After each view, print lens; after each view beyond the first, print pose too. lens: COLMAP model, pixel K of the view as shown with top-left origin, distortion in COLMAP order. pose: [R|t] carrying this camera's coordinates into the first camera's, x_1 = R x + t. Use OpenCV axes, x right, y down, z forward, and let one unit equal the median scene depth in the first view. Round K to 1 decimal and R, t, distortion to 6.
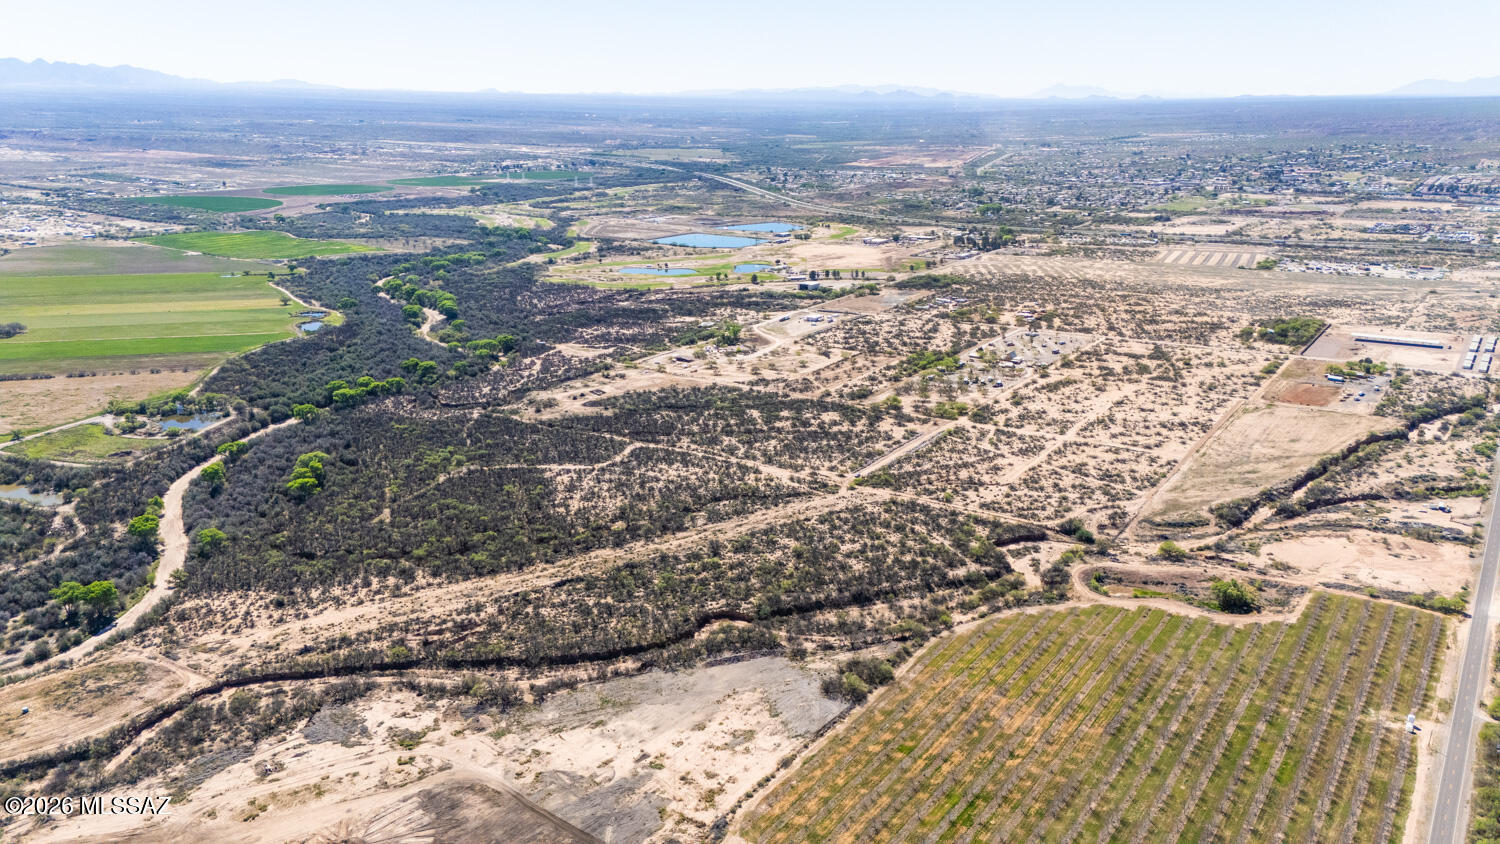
lens RADIAL K [[1107.9, 0, 747.8], [0, 1107.9, 409.2], [0, 0, 1]] dist [0.060926, -0.043409]
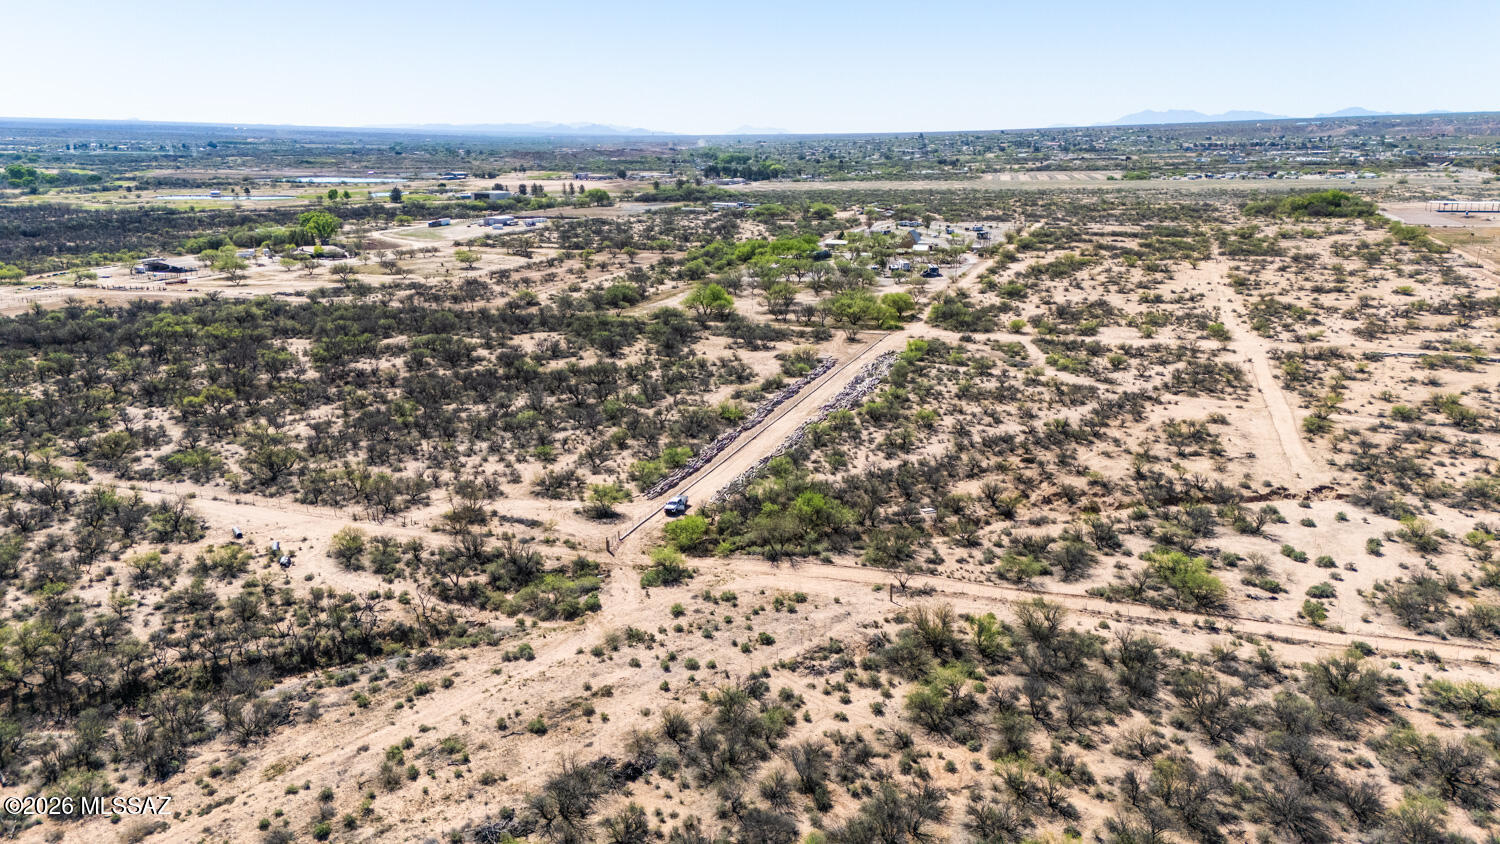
lens RADIAL K [[1107.9, 0, 749.4], [0, 1107.9, 421.6], [0, 0, 1]] dist [0.060926, -0.043409]
pose [[0.965427, -0.063360, 0.252856, 0.055609], [0.069603, 0.997449, -0.015813, 0.044843], [-0.251210, 0.032866, 0.967375, 0.741277]]
